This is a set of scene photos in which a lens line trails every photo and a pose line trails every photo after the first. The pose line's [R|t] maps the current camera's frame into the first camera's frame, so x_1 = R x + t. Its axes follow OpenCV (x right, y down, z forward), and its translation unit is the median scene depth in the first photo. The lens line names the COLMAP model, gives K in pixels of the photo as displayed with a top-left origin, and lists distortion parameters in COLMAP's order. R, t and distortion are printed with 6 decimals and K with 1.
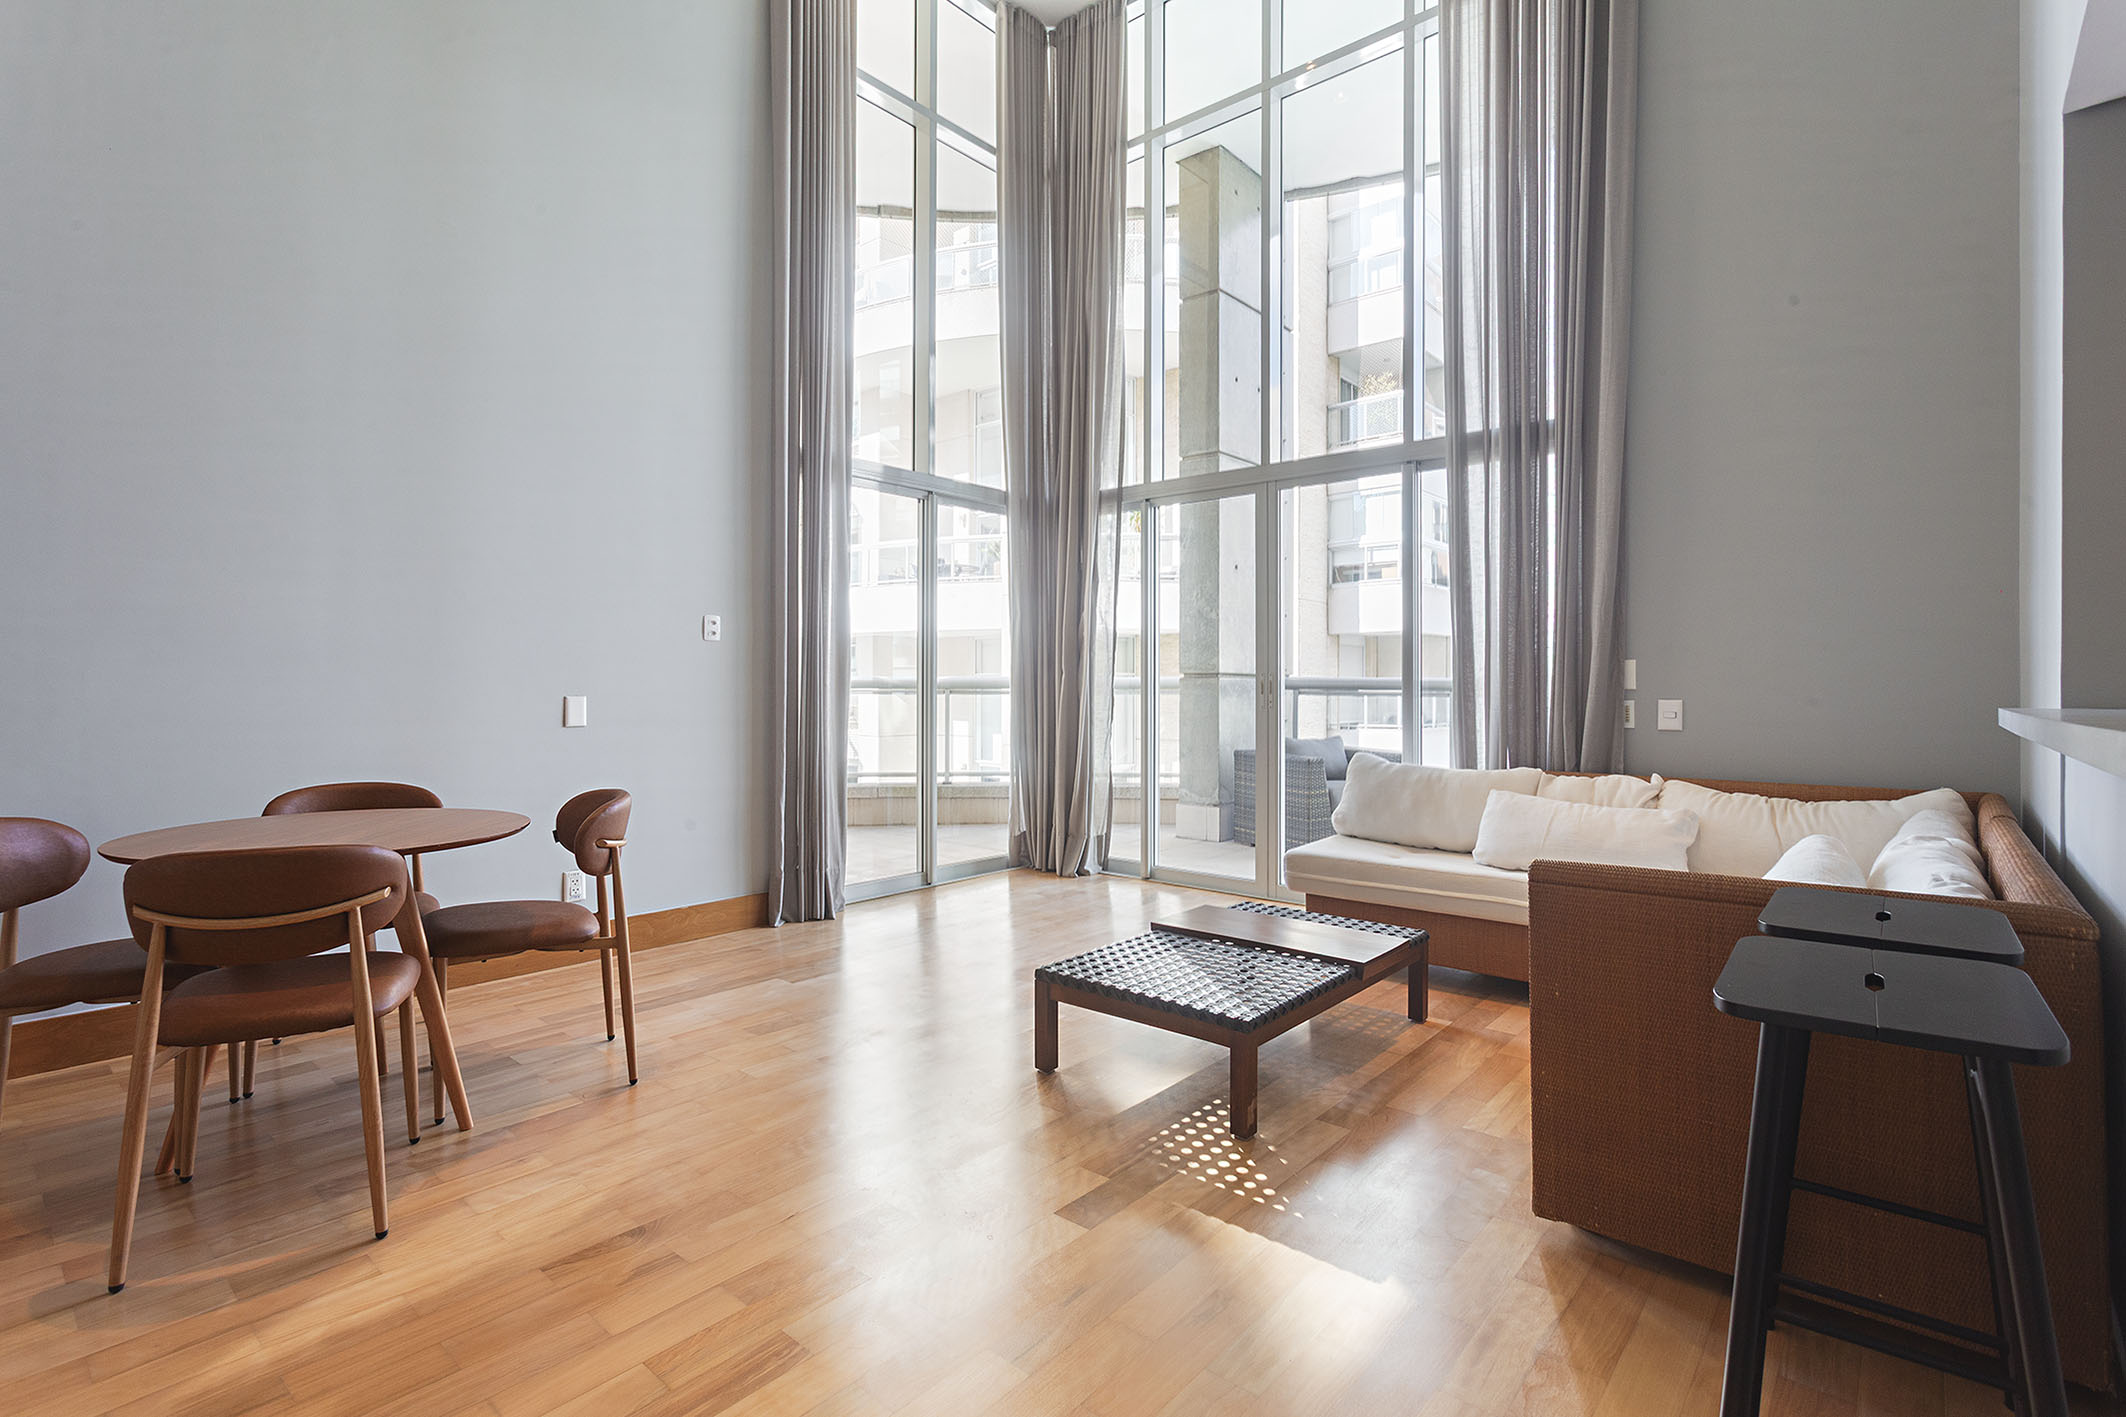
lens RADIAL K [[1005.0, 0, 1049.3], [0, 1005.0, 686.8], [0, 0, 1]] dist [-0.007070, 0.006279]
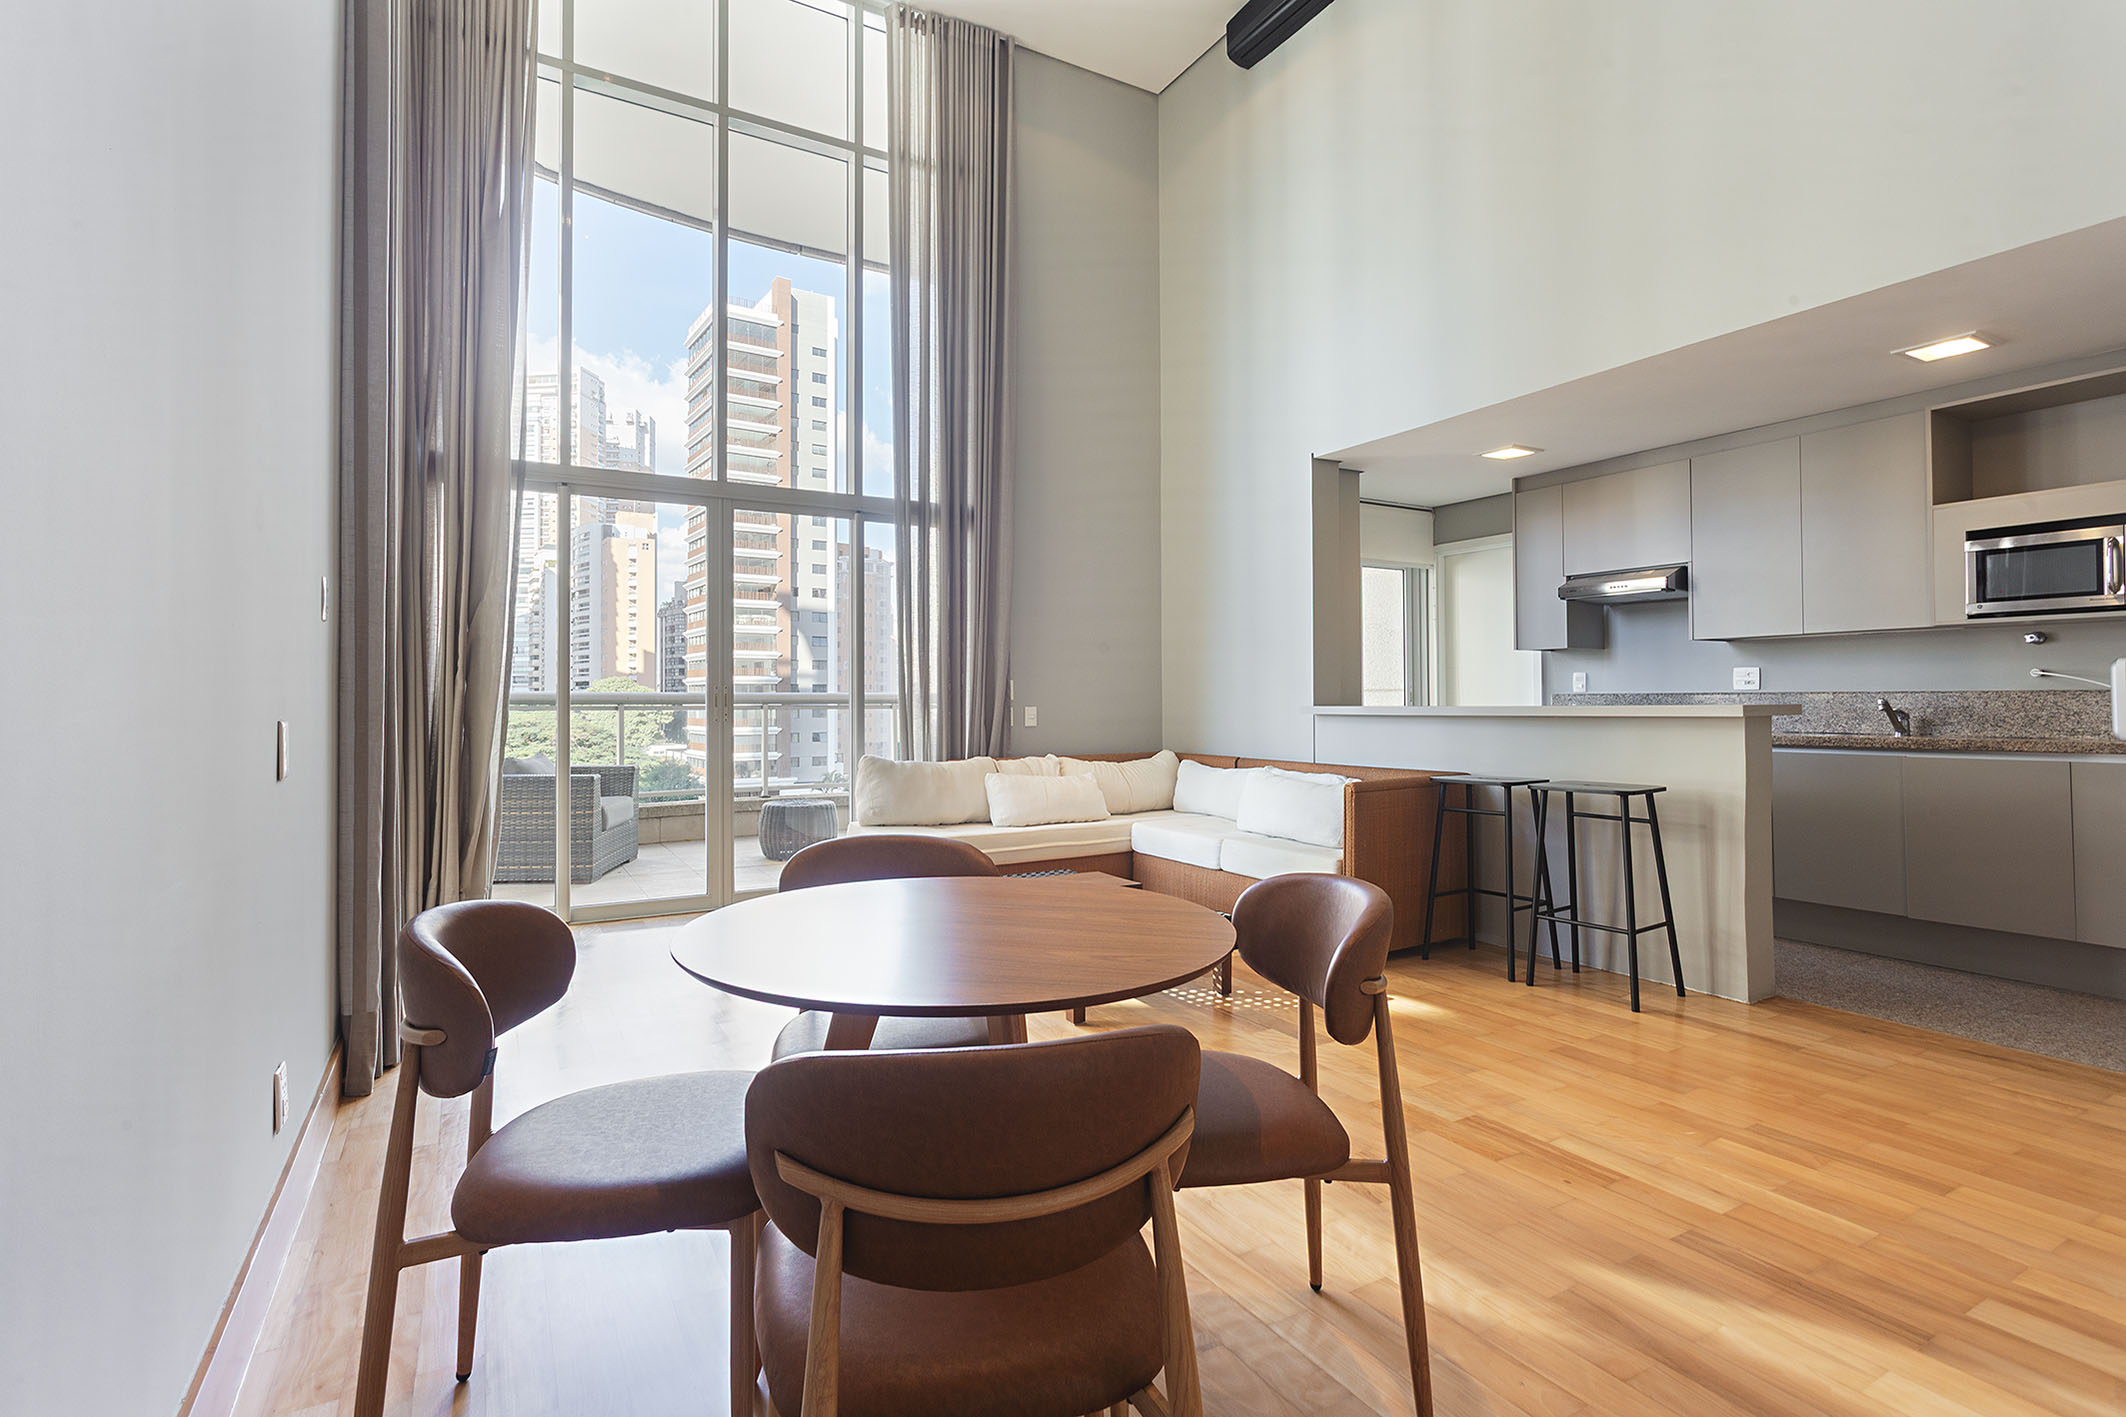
lens RADIAL K [[1005.0, 0, 1049.3], [0, 1005.0, 686.8], [0, 0, 1]] dist [-0.007070, 0.006279]
pose [[0.326274, 0.009141, 0.945231, -0.700881], [0.004836, 0.999924, -0.011339, 0.000171], [-0.945263, 0.008271, 0.326205, 0.395475]]
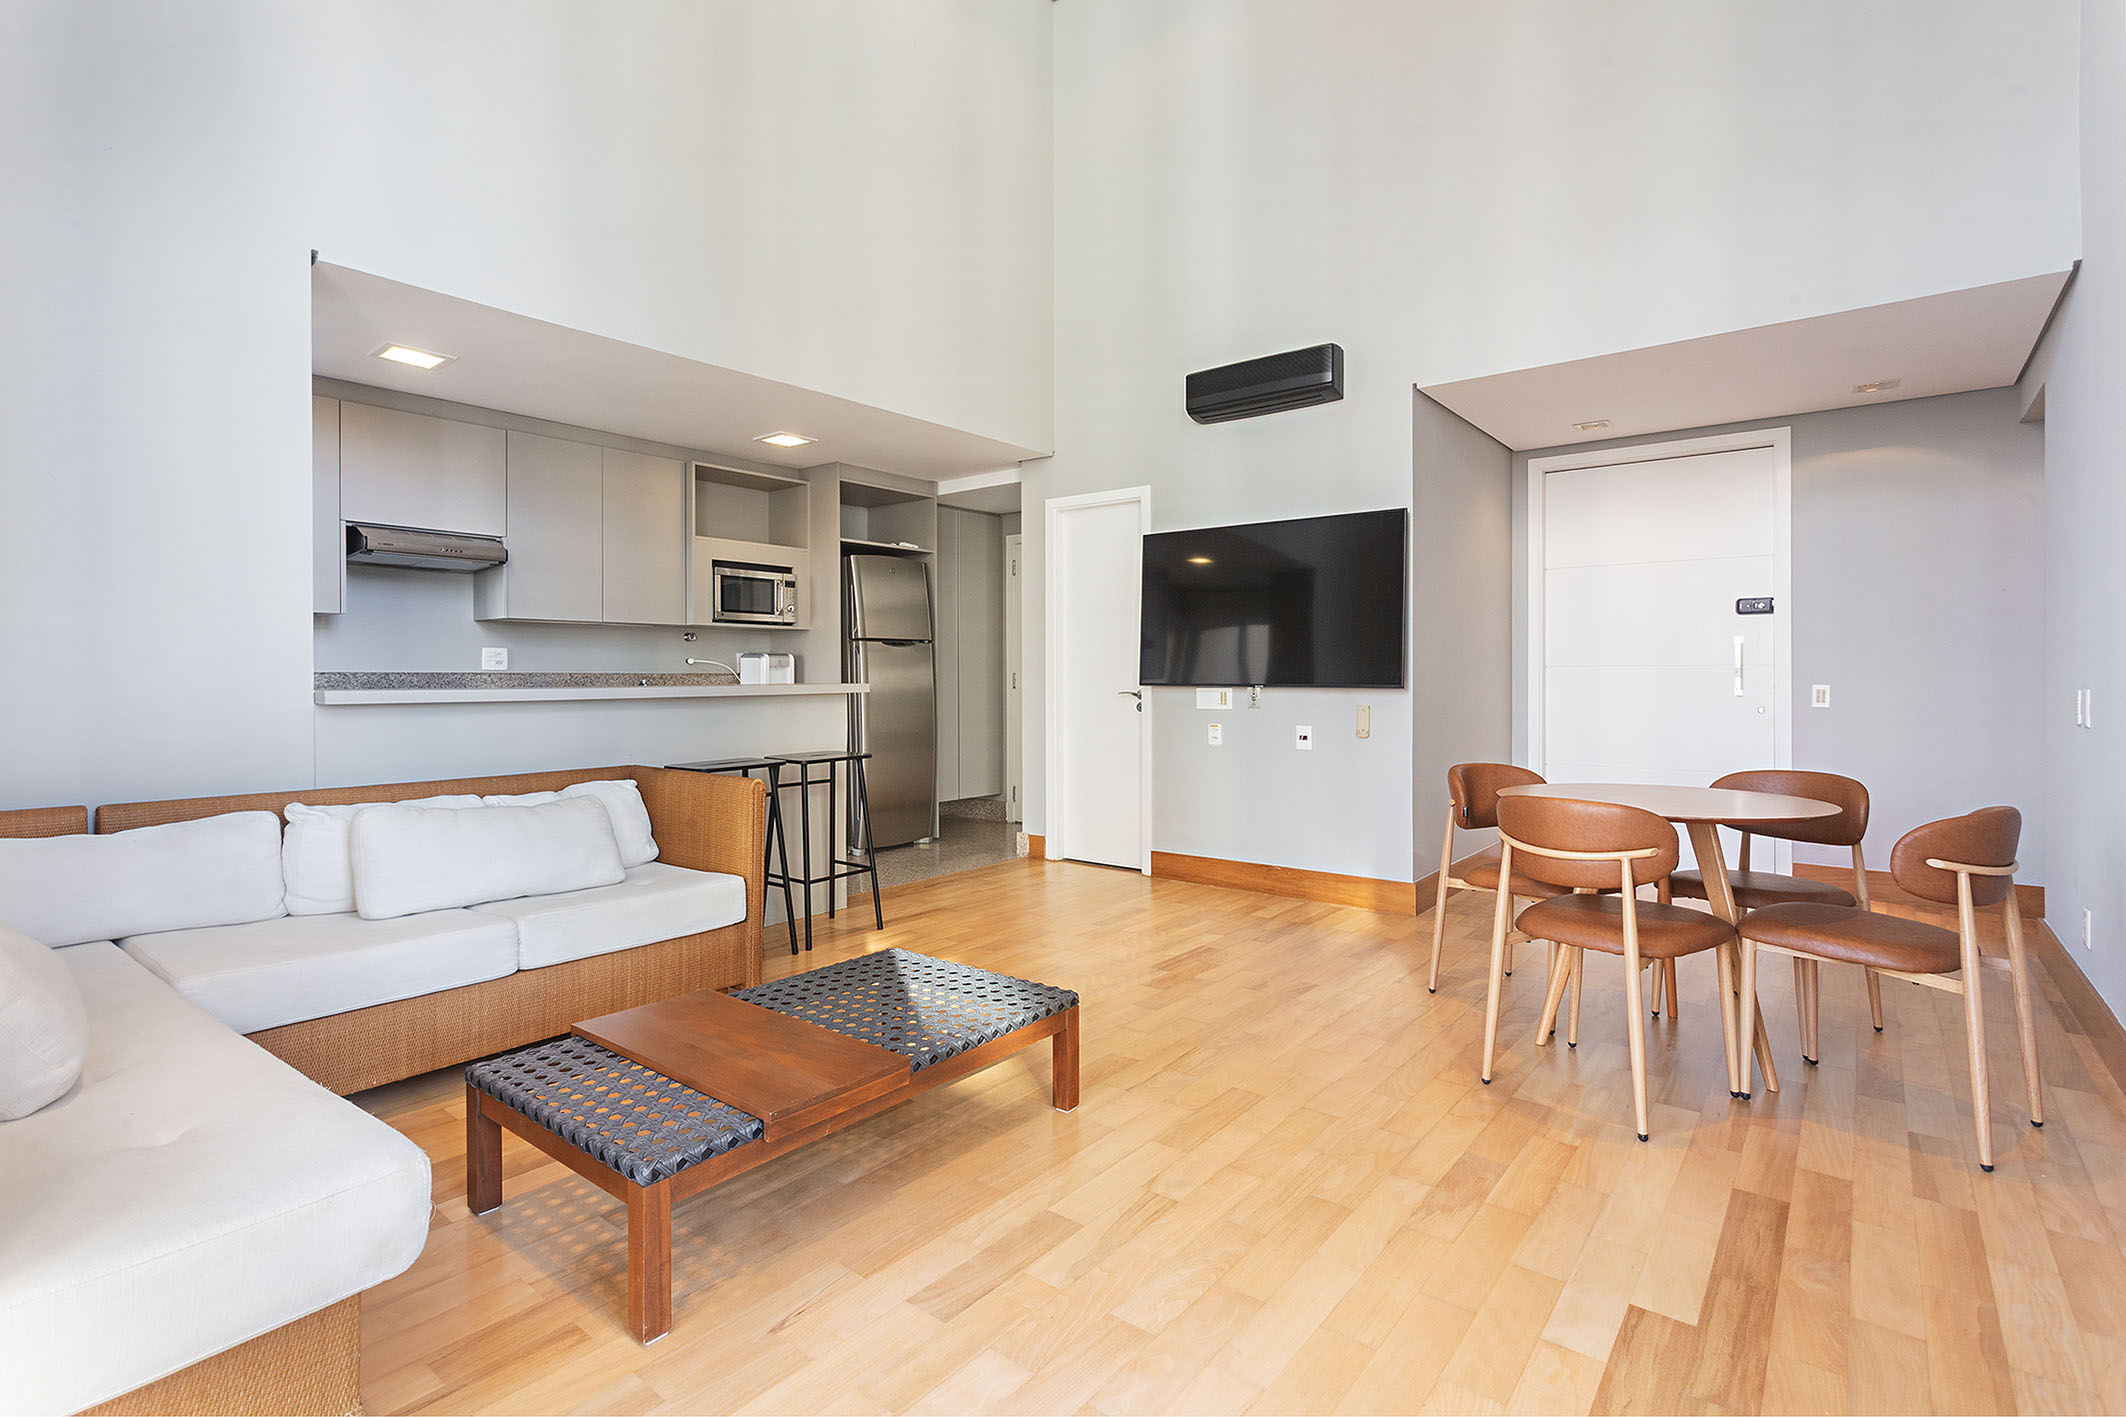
lens RADIAL K [[1005.0, 0, 1049.3], [0, 1005.0, 686.8], [0, 0, 1]] dist [-0.007070, 0.006279]
pose [[-0.999293, -0.002477, -0.037515, 0.028341], [-0.002839, 0.999950, 0.009602, 0.000901], [0.037489, 0.009702, -0.999250, 1.163713]]
